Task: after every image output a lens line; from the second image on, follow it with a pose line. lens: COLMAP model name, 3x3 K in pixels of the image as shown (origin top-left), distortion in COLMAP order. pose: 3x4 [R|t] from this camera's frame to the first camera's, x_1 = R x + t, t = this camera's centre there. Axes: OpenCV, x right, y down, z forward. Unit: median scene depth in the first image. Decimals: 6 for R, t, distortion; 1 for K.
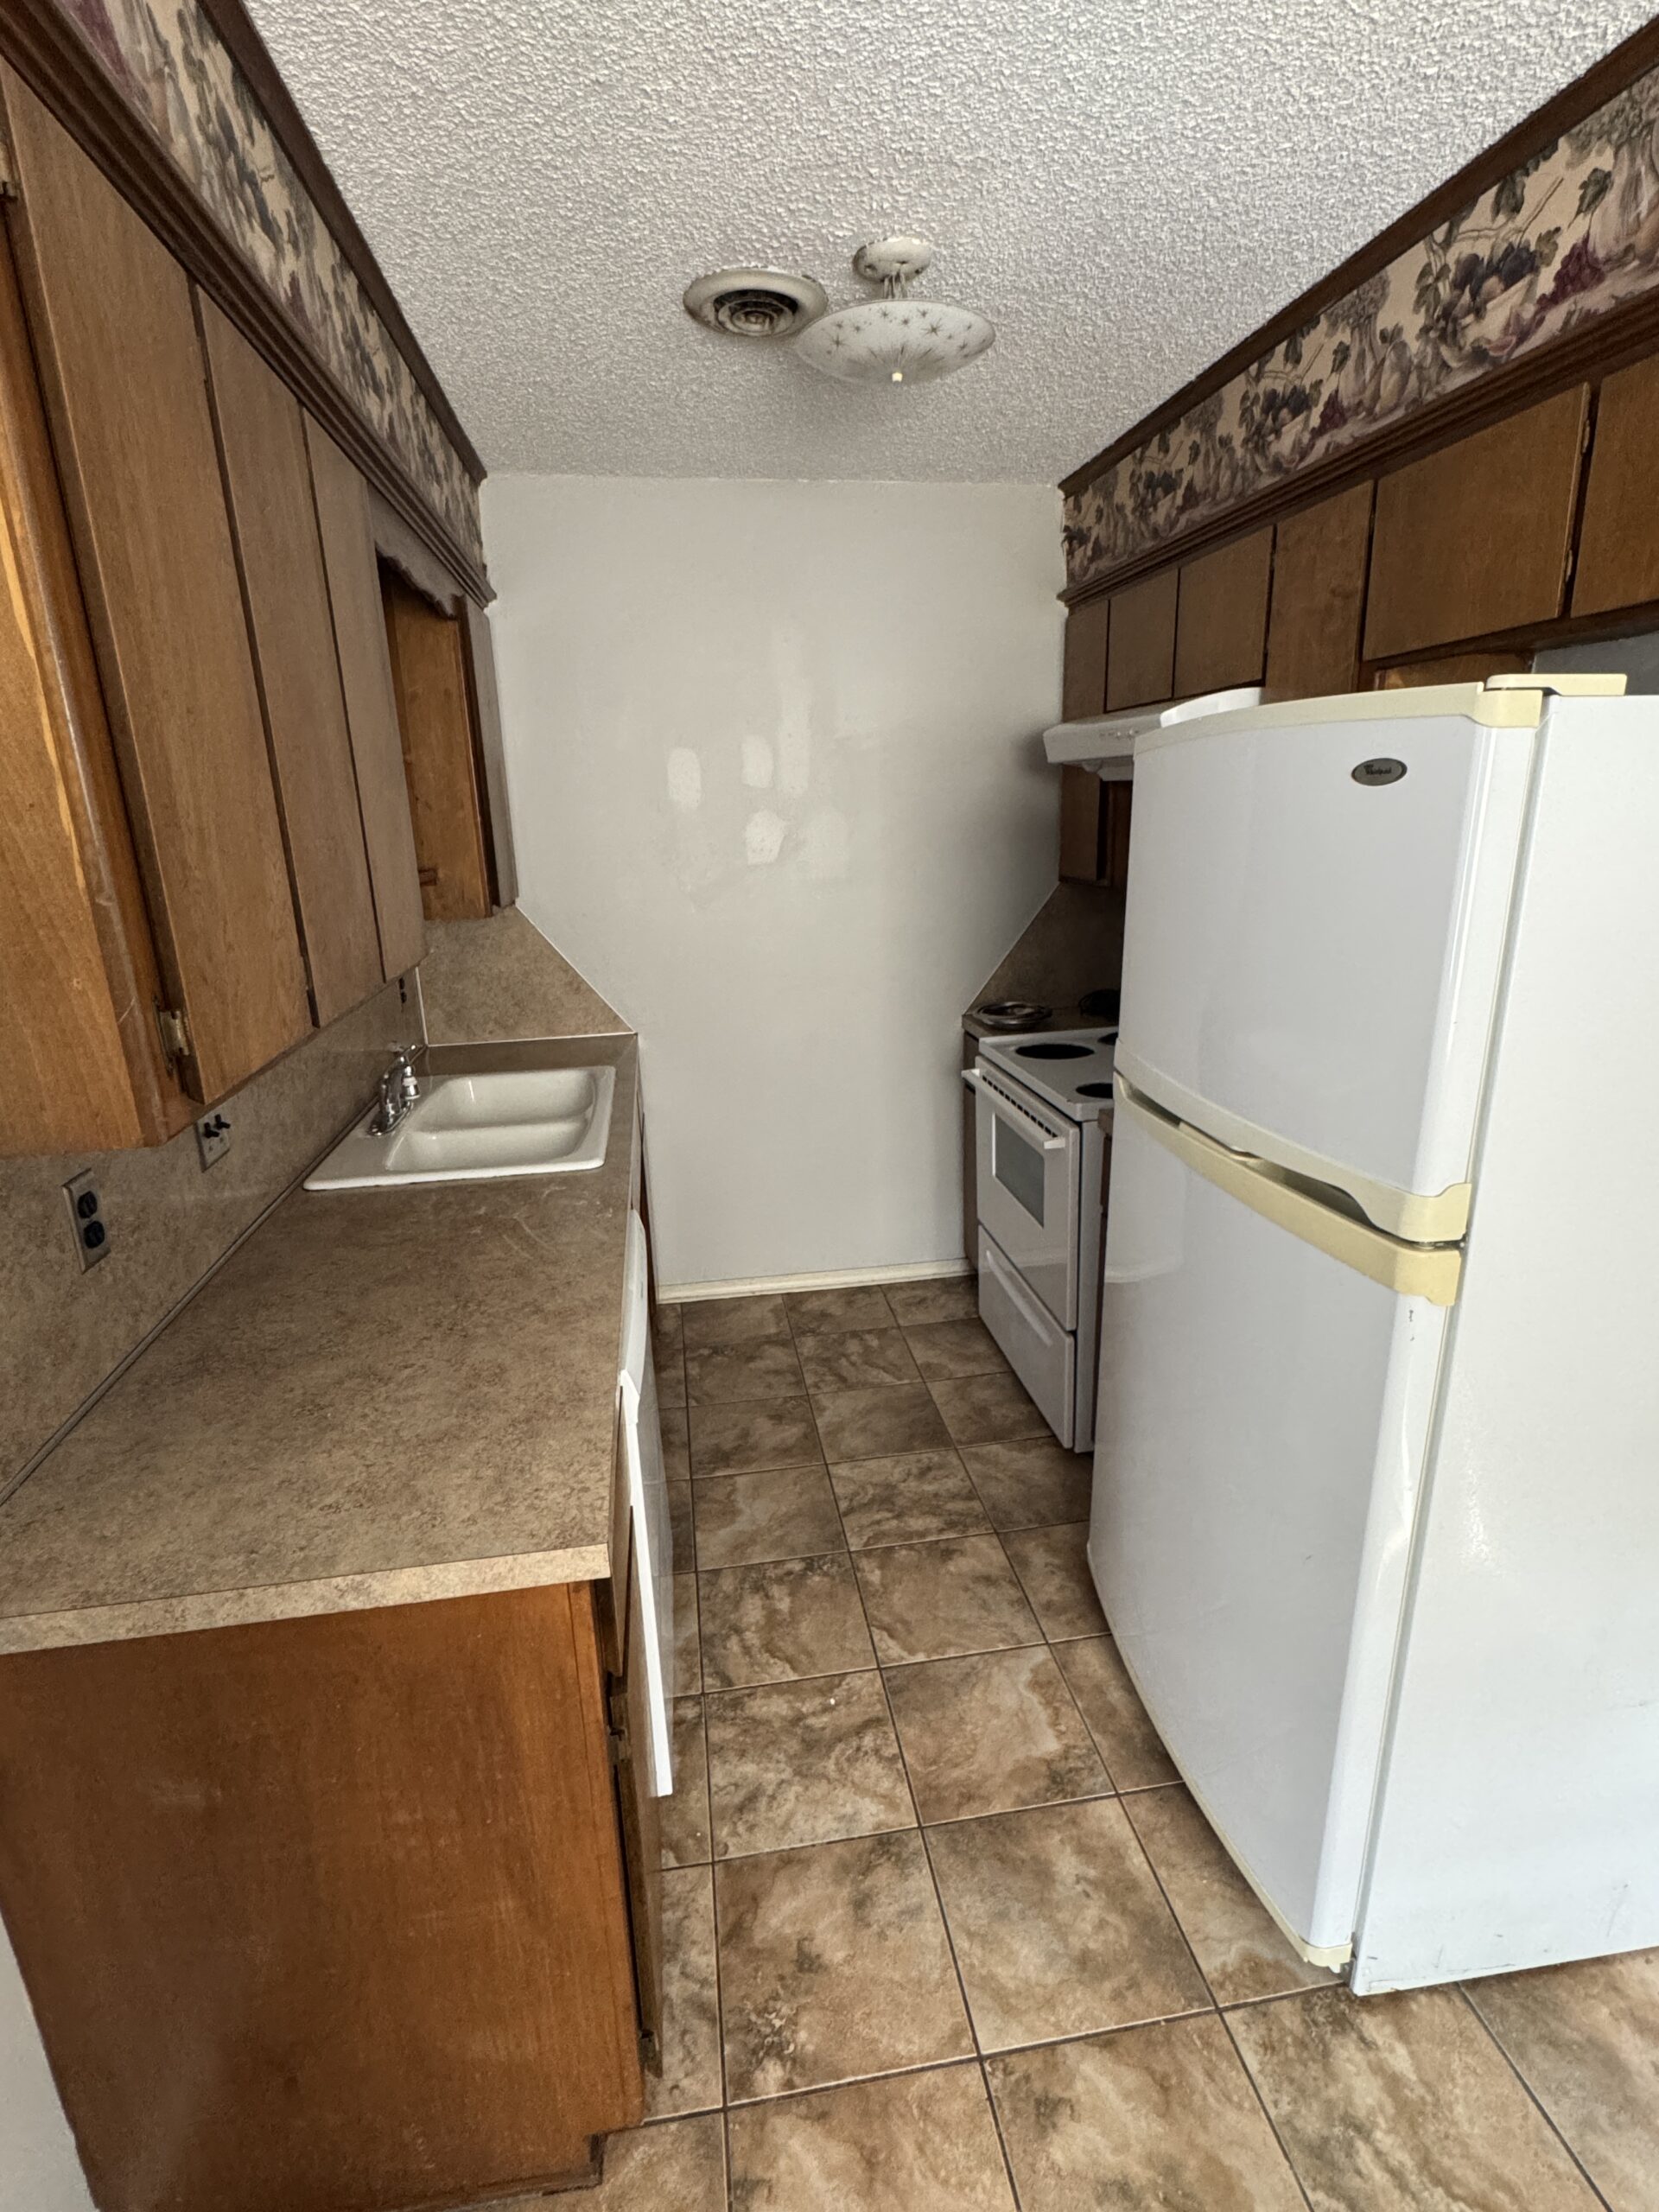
lens RADIAL K [[1087.8, 0, 821.5], [0, 1087.8, 1109.5], [0, 0, 1]] dist [-0.004940, 0.000681]
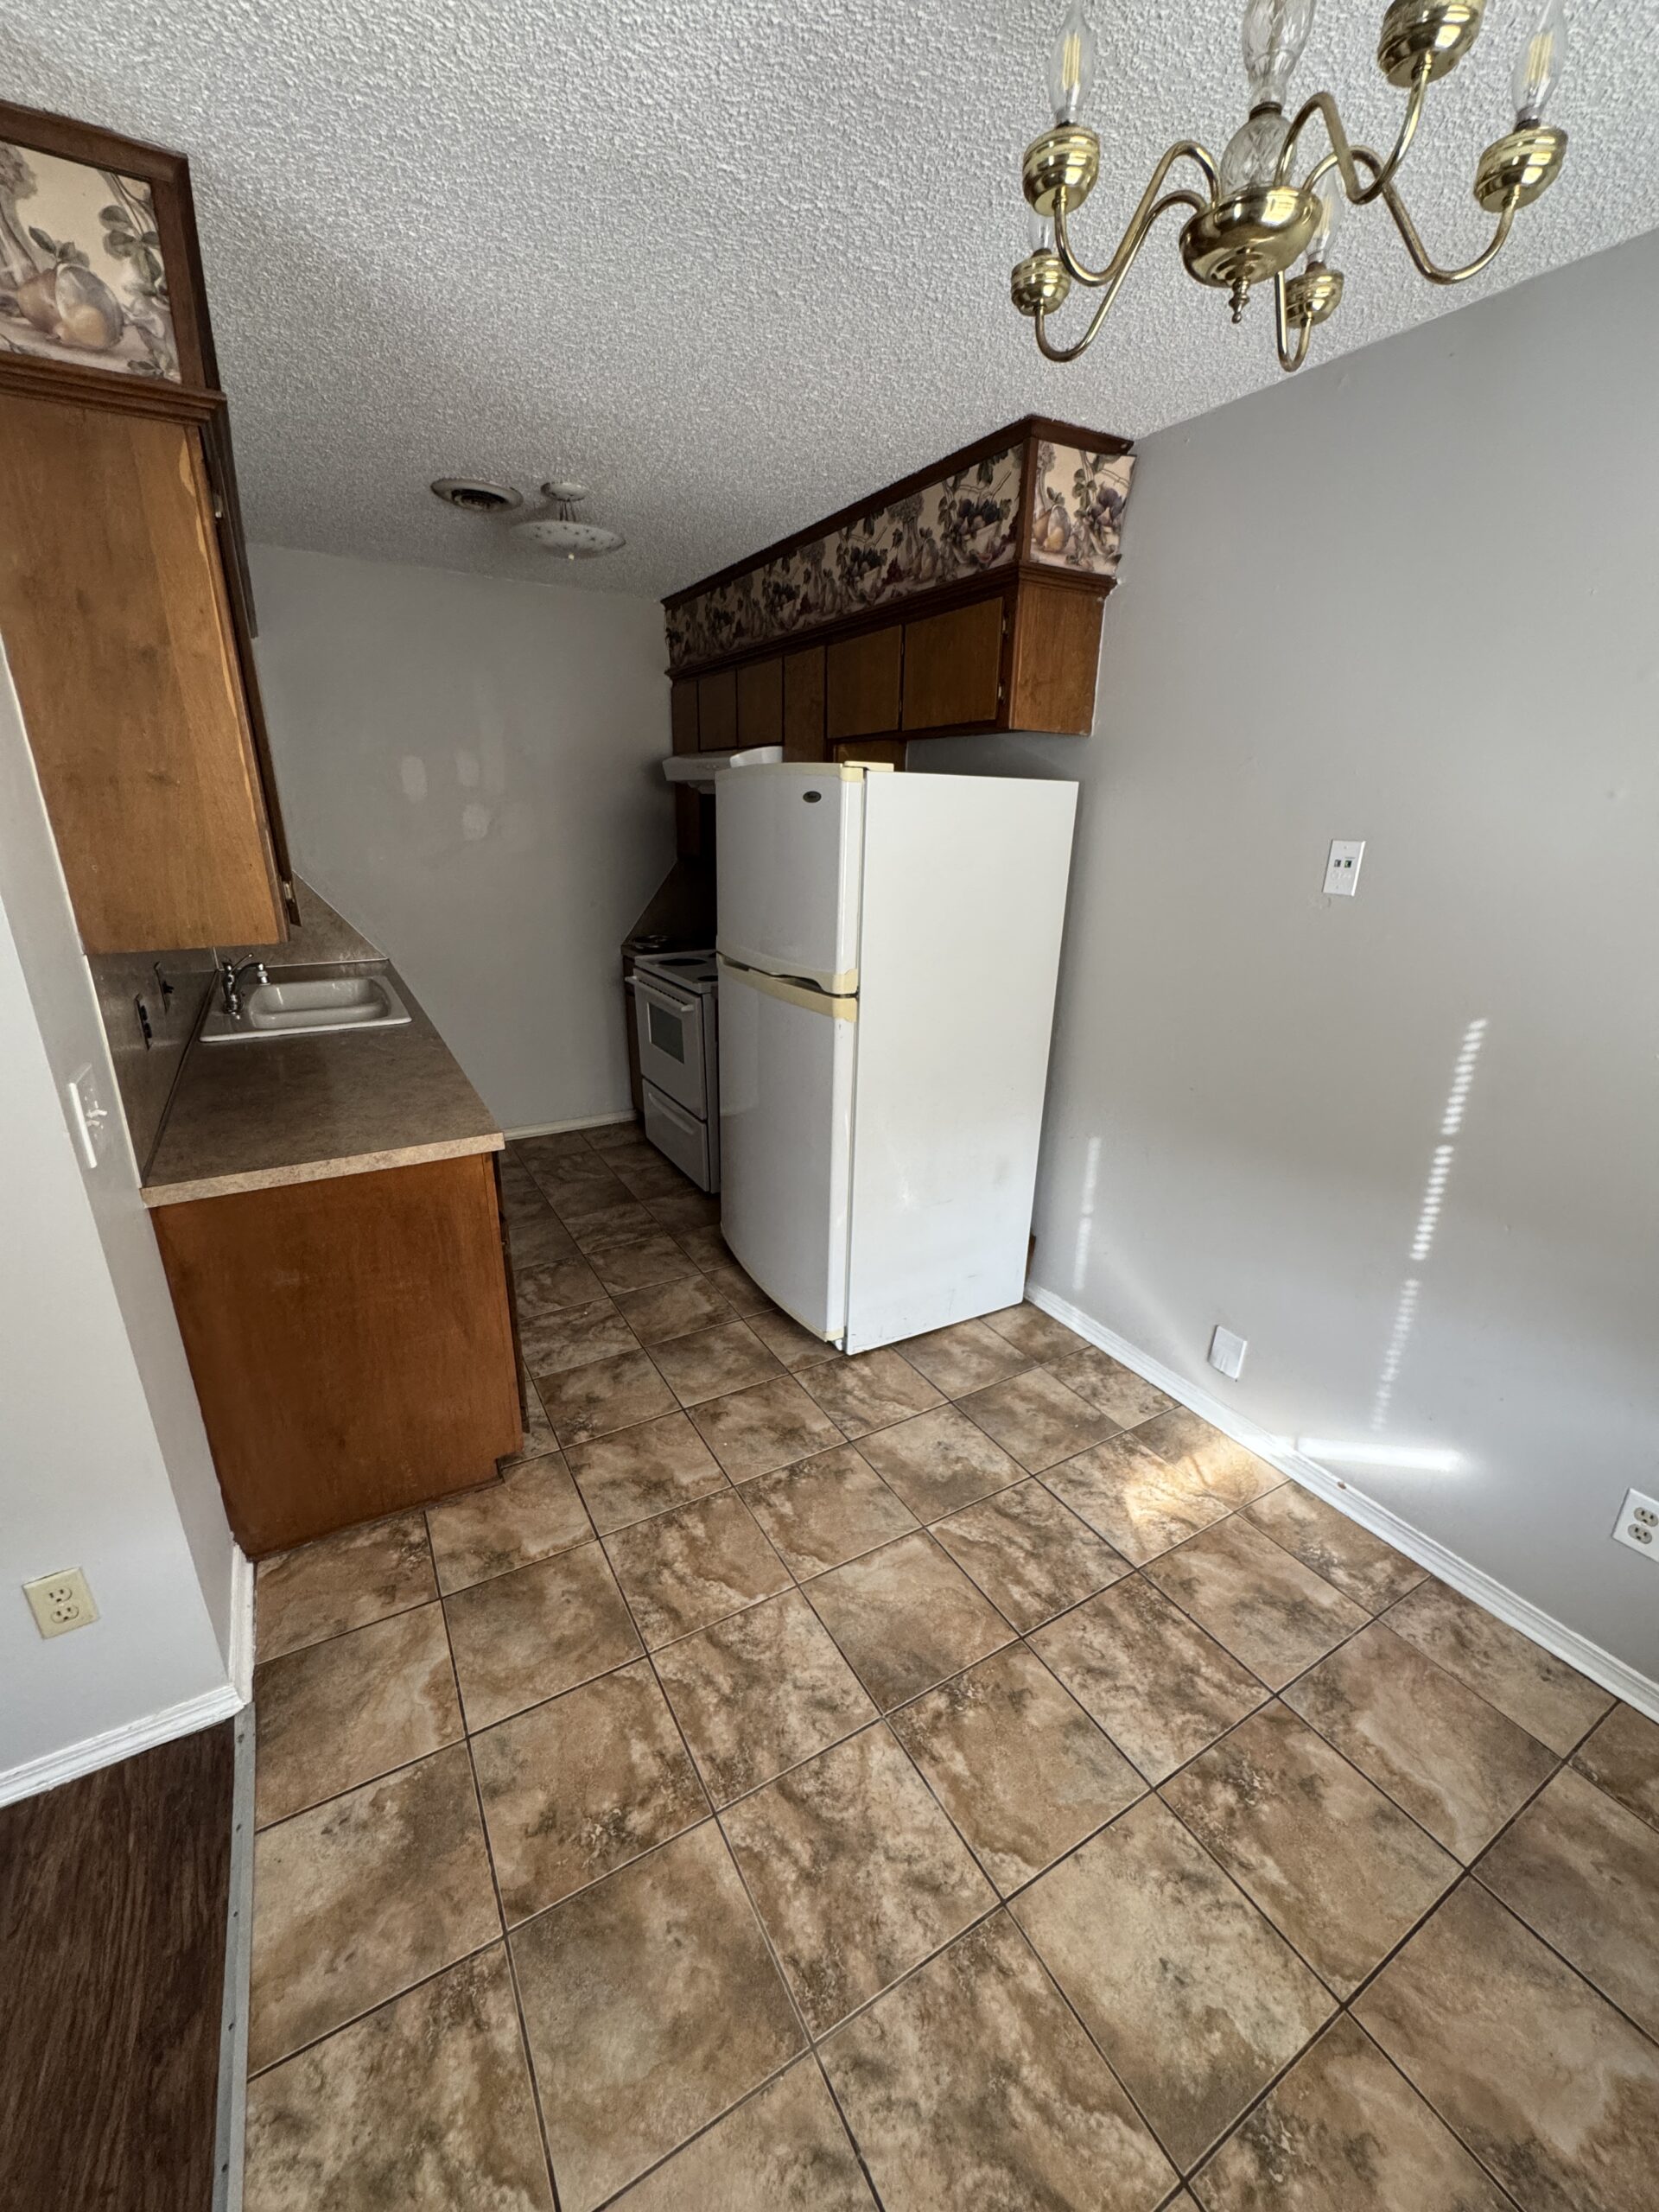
lens RADIAL K [[885.3, 0, 830.3], [0, 885.3, 1102.5], [0, 0, 1]] dist [-0.003388, 0.000731]
pose [[0.928107, -0.075695, 0.364538, -0.130366], [0.058945, 0.996640, 0.056876, 0.154766], [-0.367618, -0.031300, 0.929450, -0.522635]]
